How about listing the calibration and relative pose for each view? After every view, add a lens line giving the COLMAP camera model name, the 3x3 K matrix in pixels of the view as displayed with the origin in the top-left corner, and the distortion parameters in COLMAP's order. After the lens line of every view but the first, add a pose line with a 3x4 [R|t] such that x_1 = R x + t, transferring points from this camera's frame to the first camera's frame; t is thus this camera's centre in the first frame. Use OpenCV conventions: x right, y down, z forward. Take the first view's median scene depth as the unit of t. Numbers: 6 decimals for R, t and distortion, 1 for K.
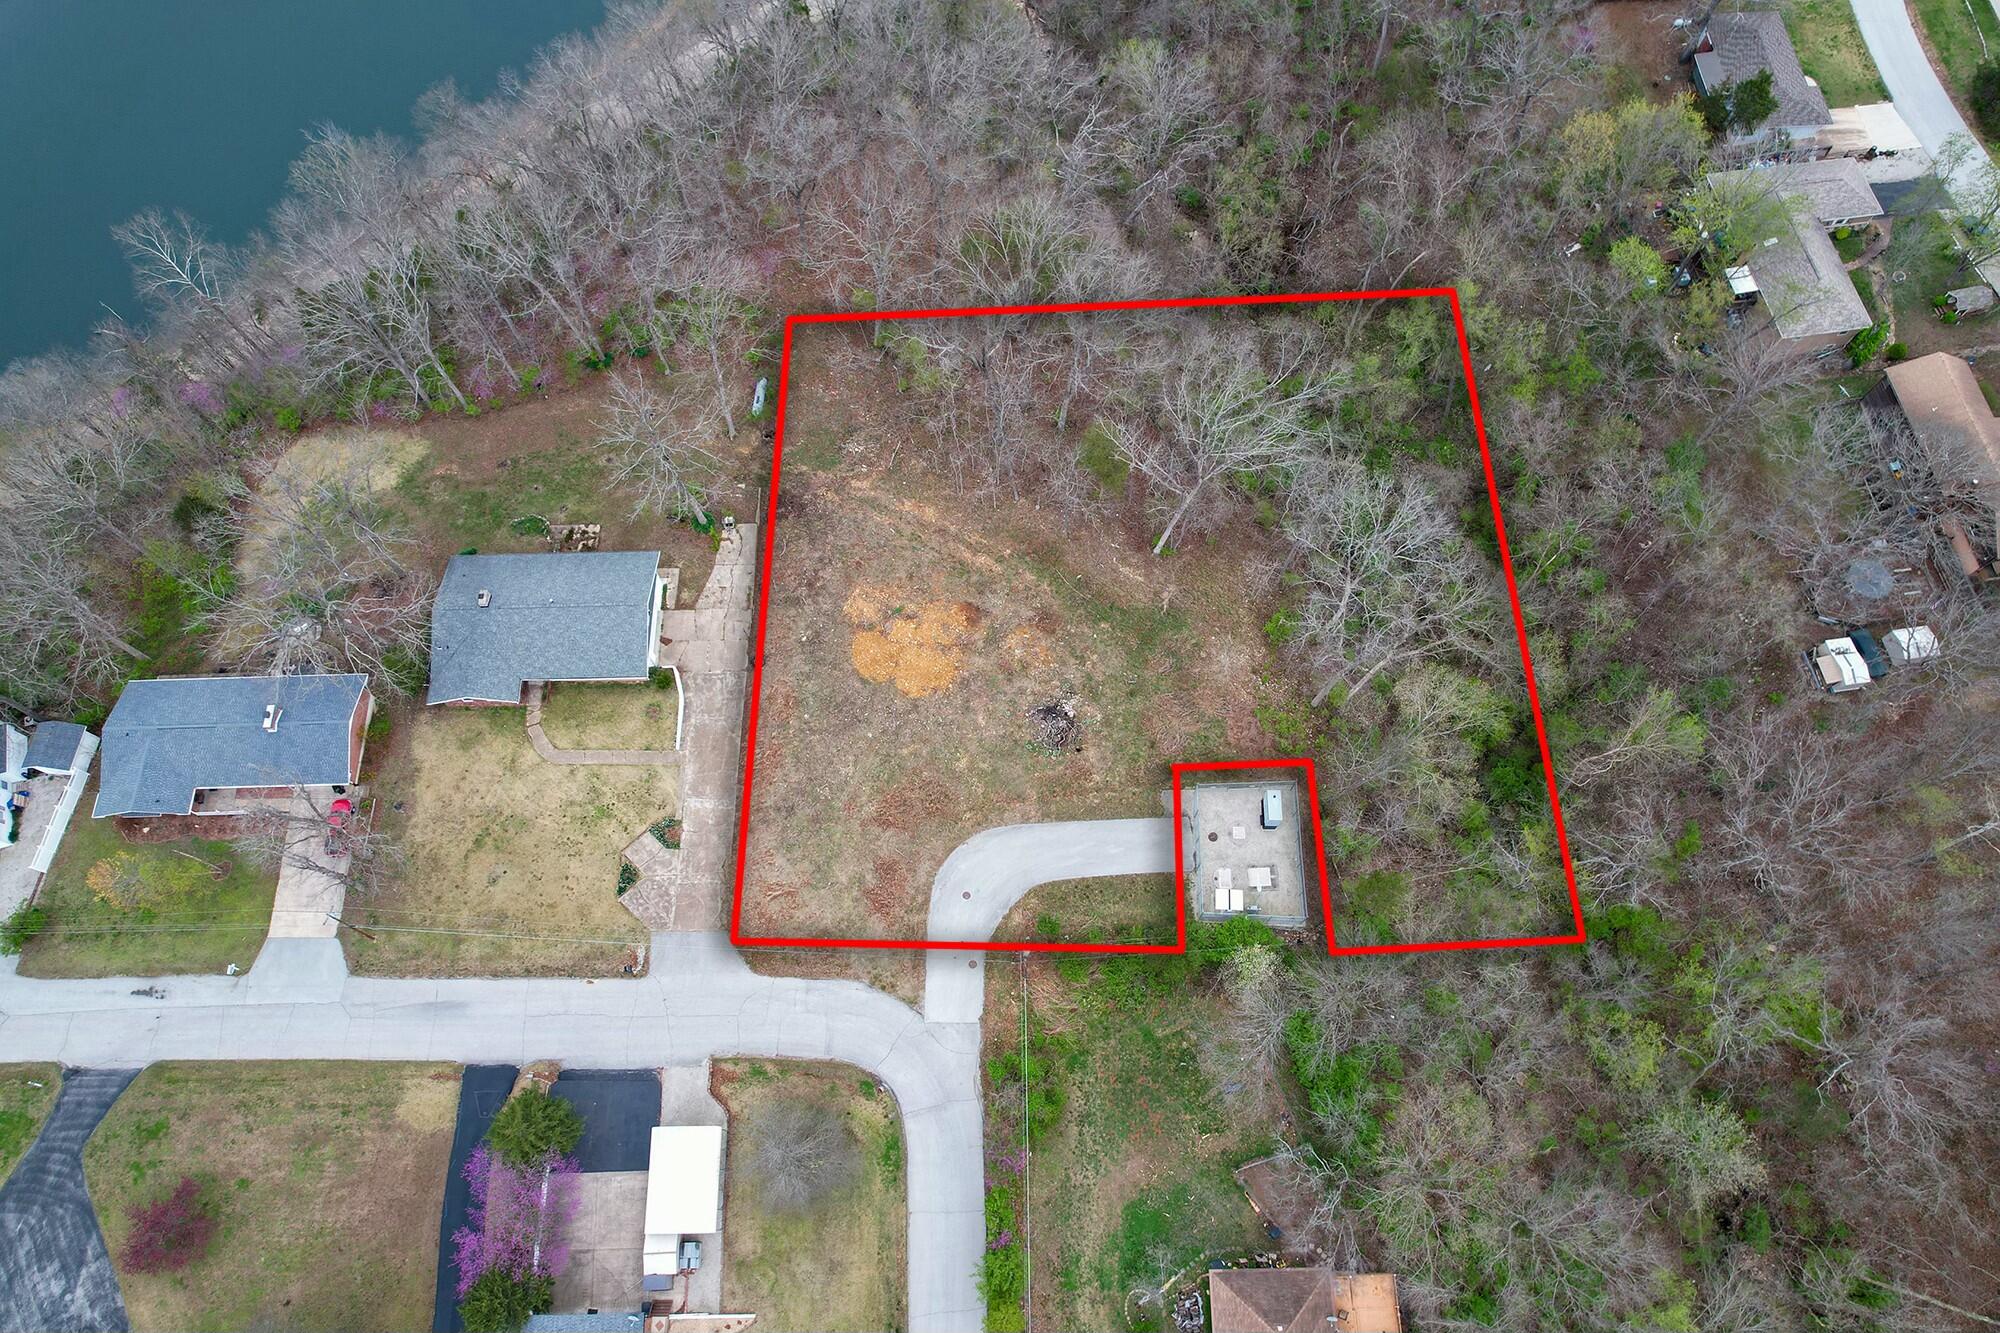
lens RADIAL K [[1289.1, 0, 1000.0], [0, 1289.1, 666.5], [0, 0, 1]] dist [-0.043609, 0.000868]
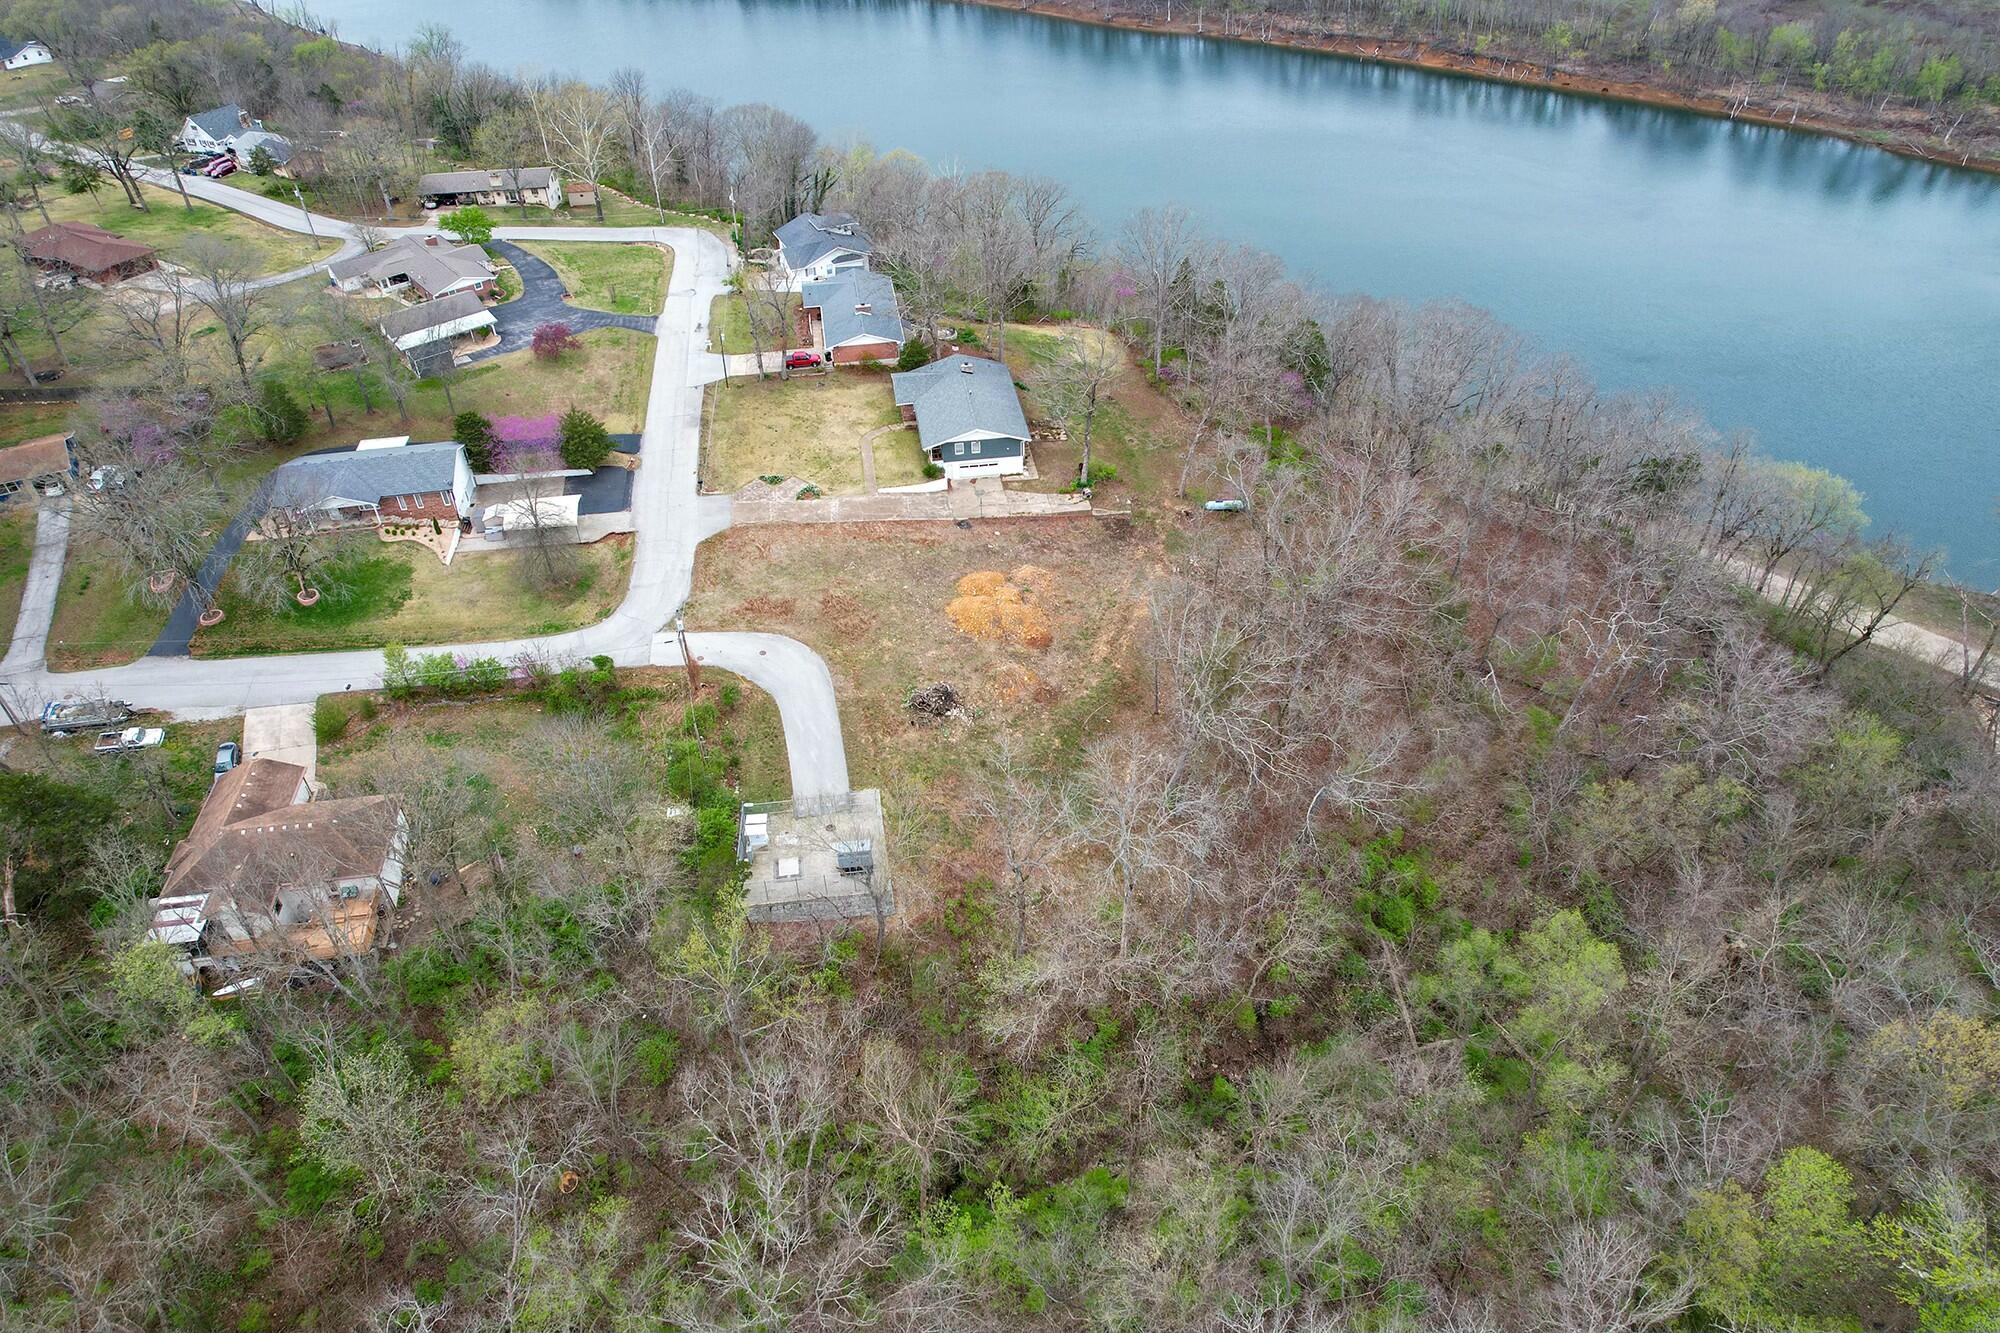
lens RADIAL K [[1289.1, 0, 1000.0], [0, 1289.1, 666.5], [0, 0, 1]] dist [-0.043609, 0.000868]
pose [[0.125964, 0.636560, -0.760871, 0.888446], [-0.907043, 0.384514, 0.171529, -0.207134], [0.401754, 0.668536, 0.625822, 0.382126]]
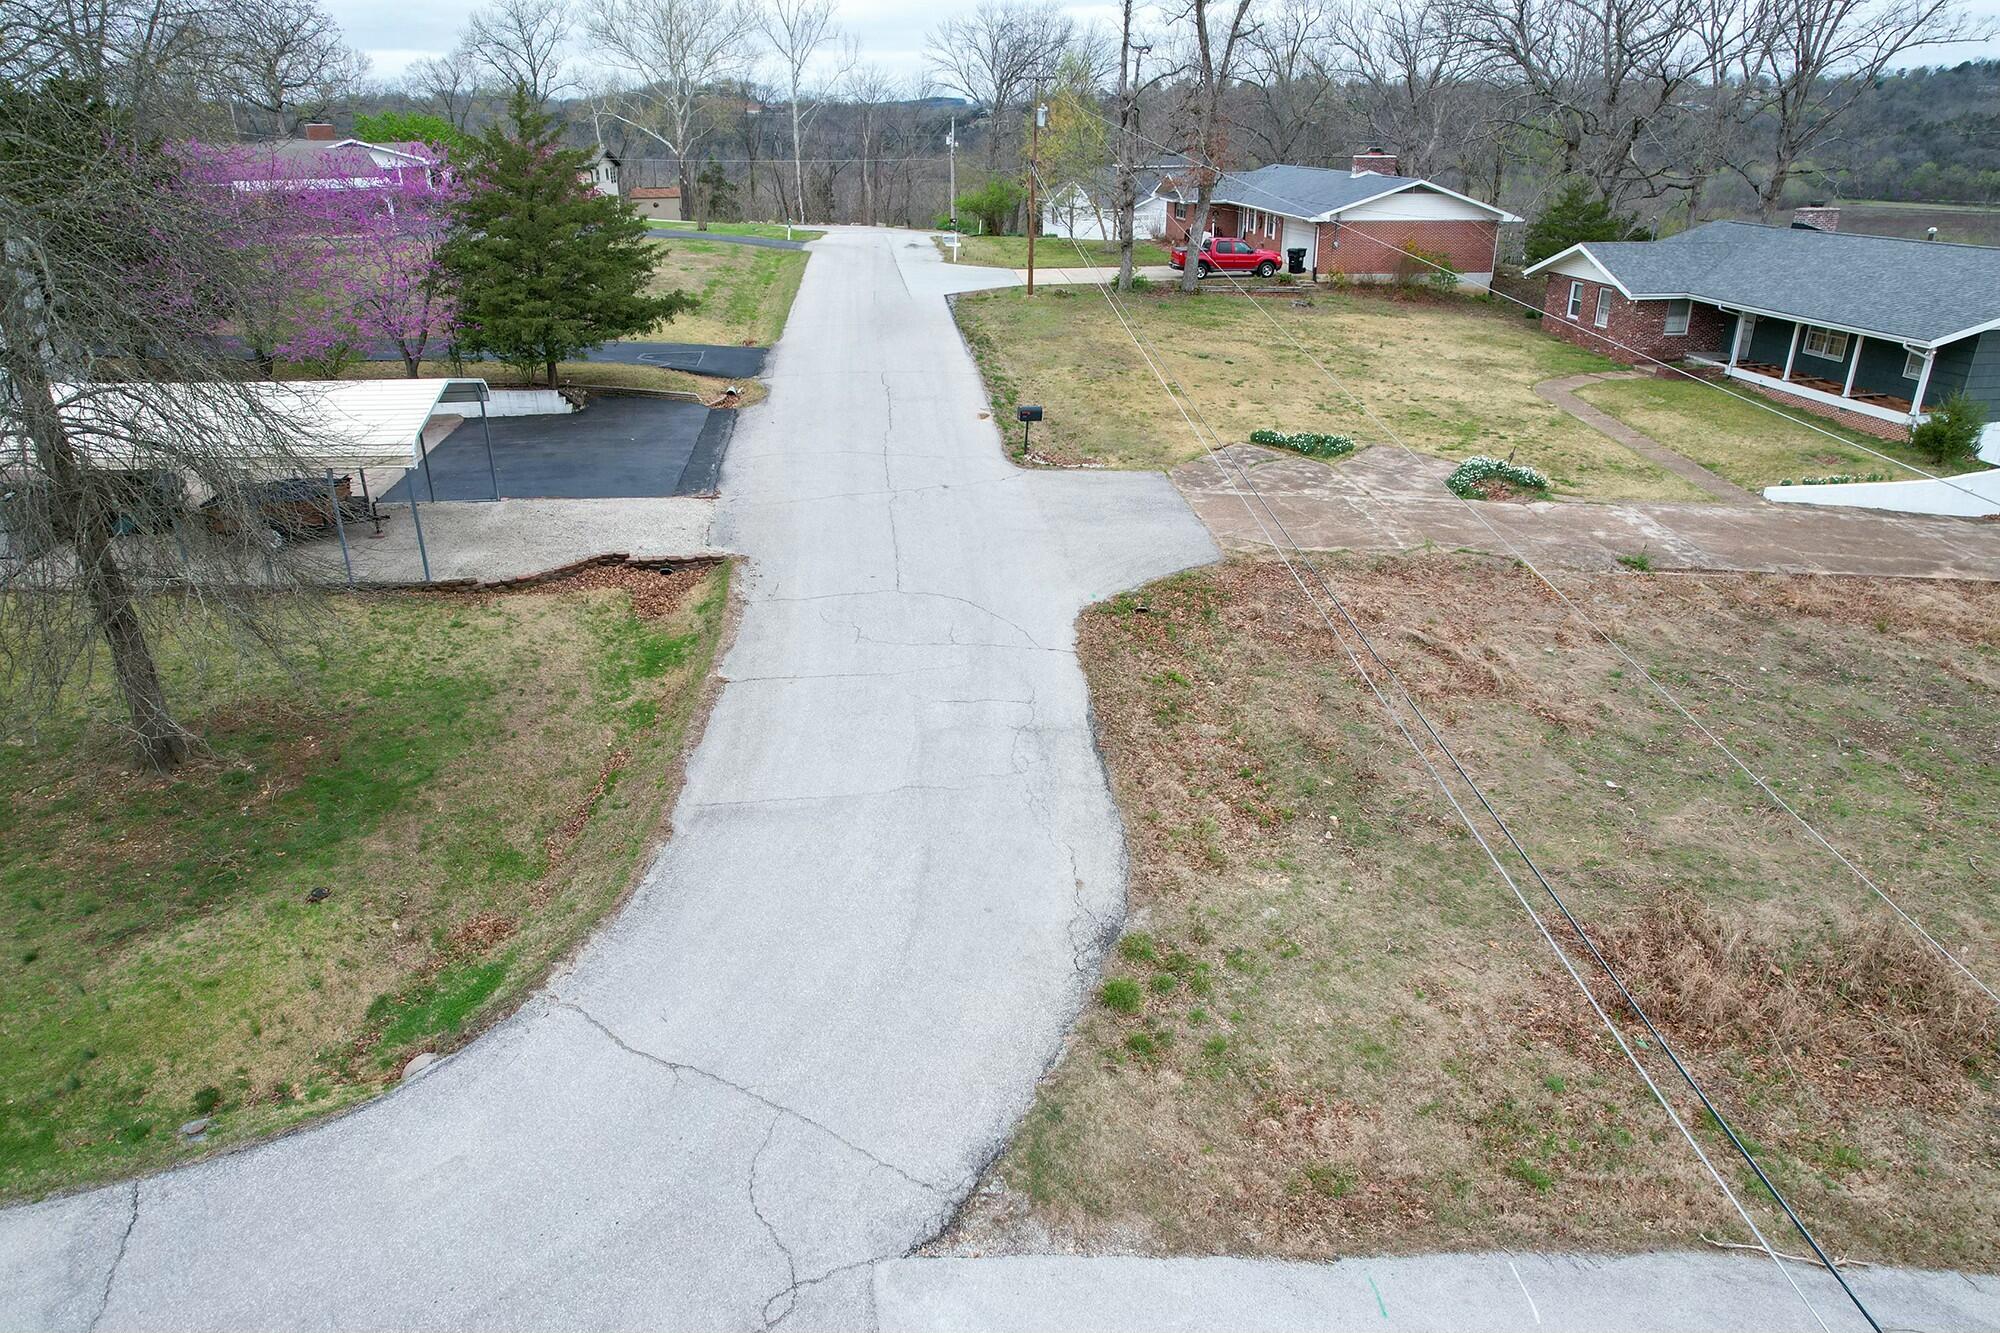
lens RADIAL K [[1289.1, 0, 1000.0], [0, 1289.1, 666.5], [0, 0, 1]] dist [-0.043609, 0.000868]
pose [[0.078486, 0.400297, -0.913018, 0.020343], [-0.914691, 0.393134, 0.093733, 0.228188], [0.396459, 0.827773, 0.397003, 0.885858]]
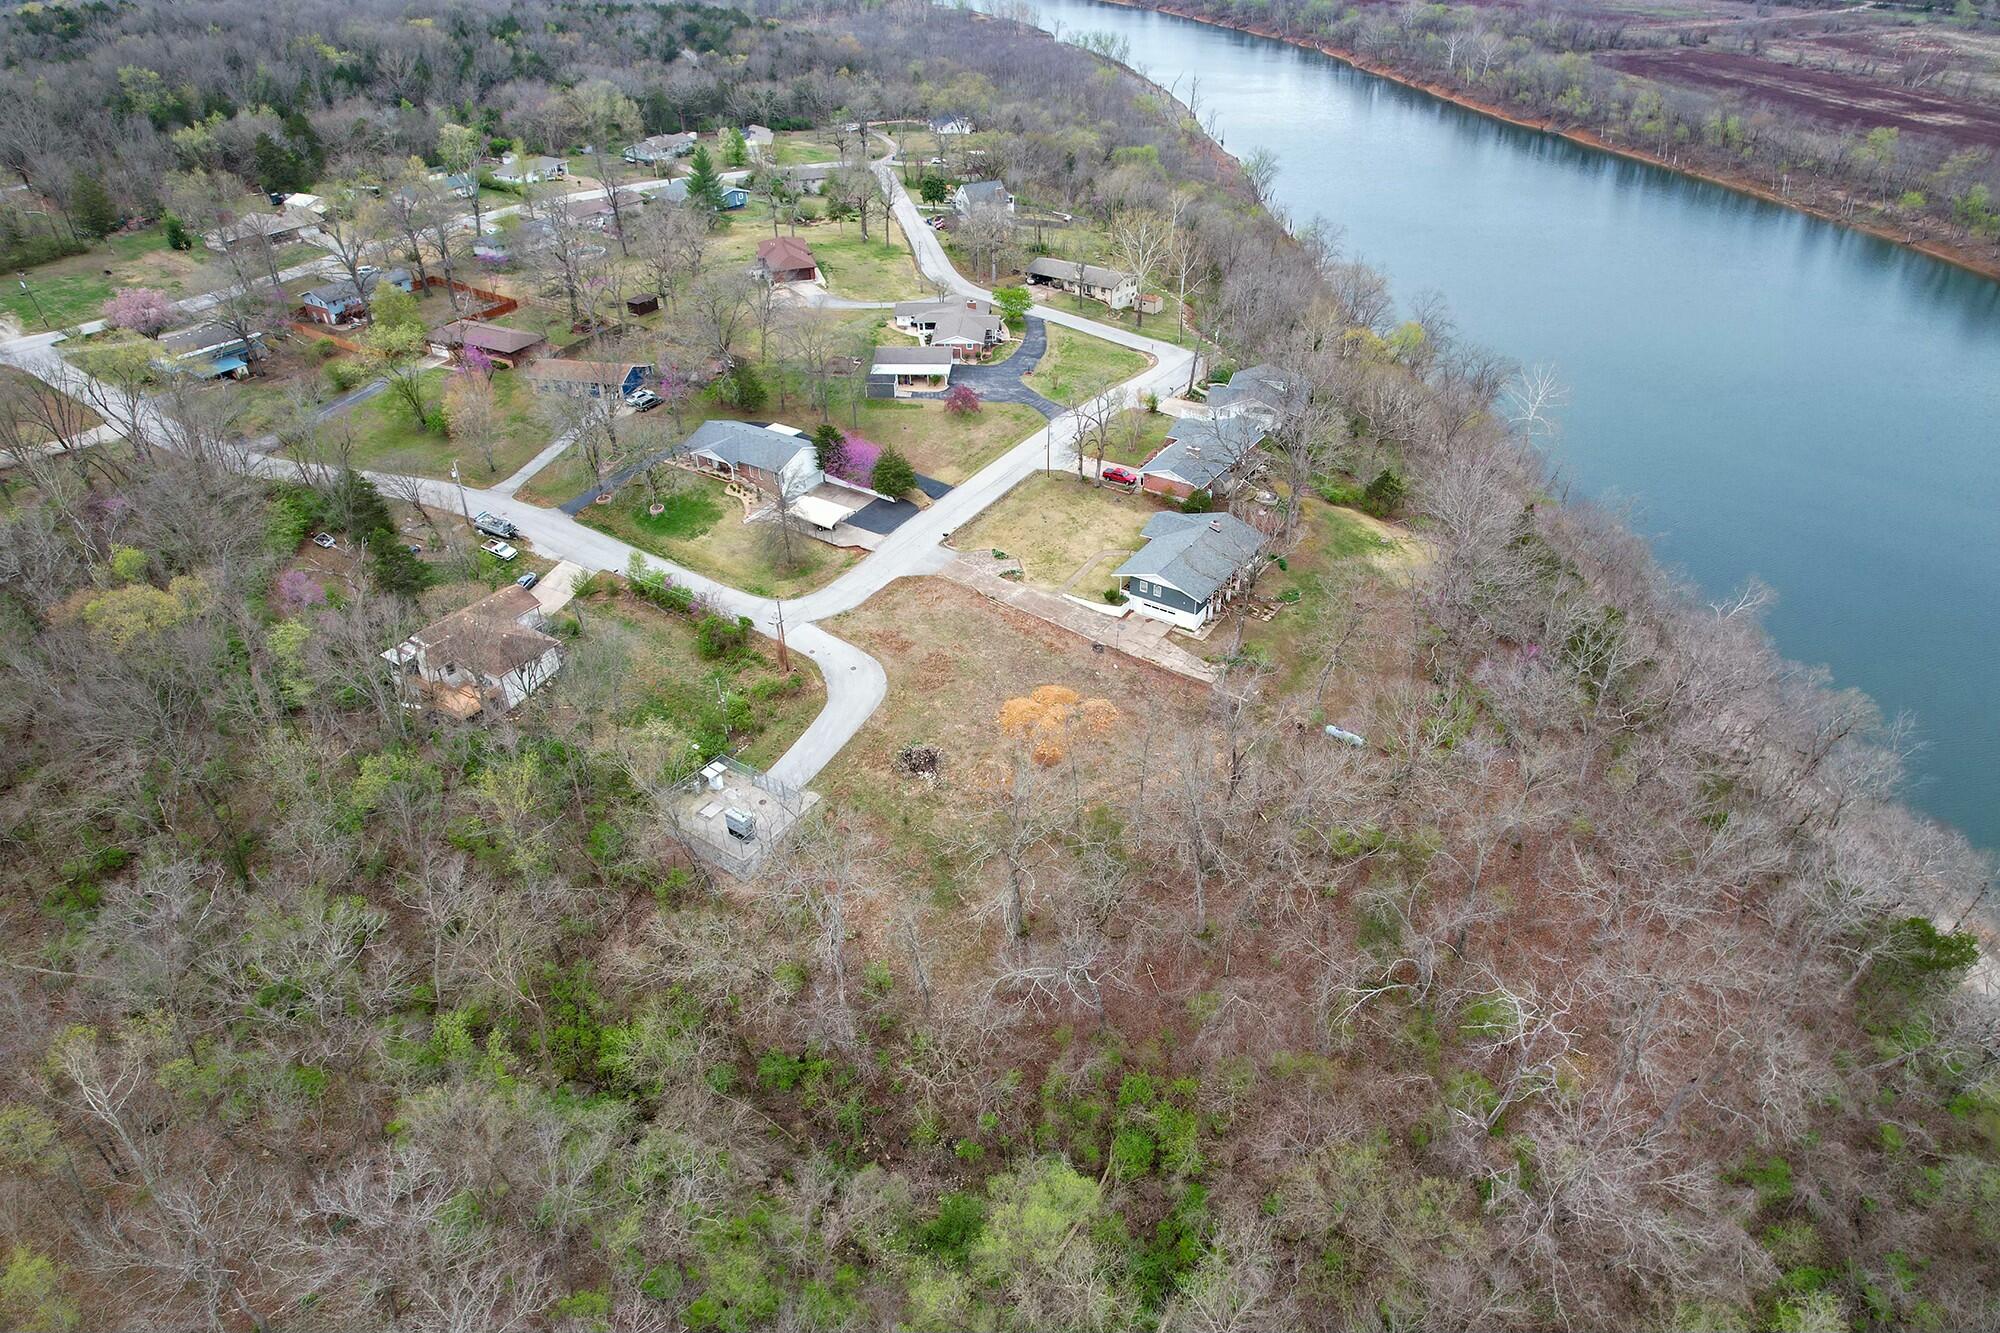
lens RADIAL K [[1289.1, 0, 1000.0], [0, 1289.1, 666.5], [0, 0, 1]] dist [-0.043609, 0.000868]
pose [[-0.572652, 0.468815, -0.672520, 0.818084], [-0.746634, 0.040512, 0.664001, -0.863355], [0.338538, 0.882367, 0.326834, 0.609503]]
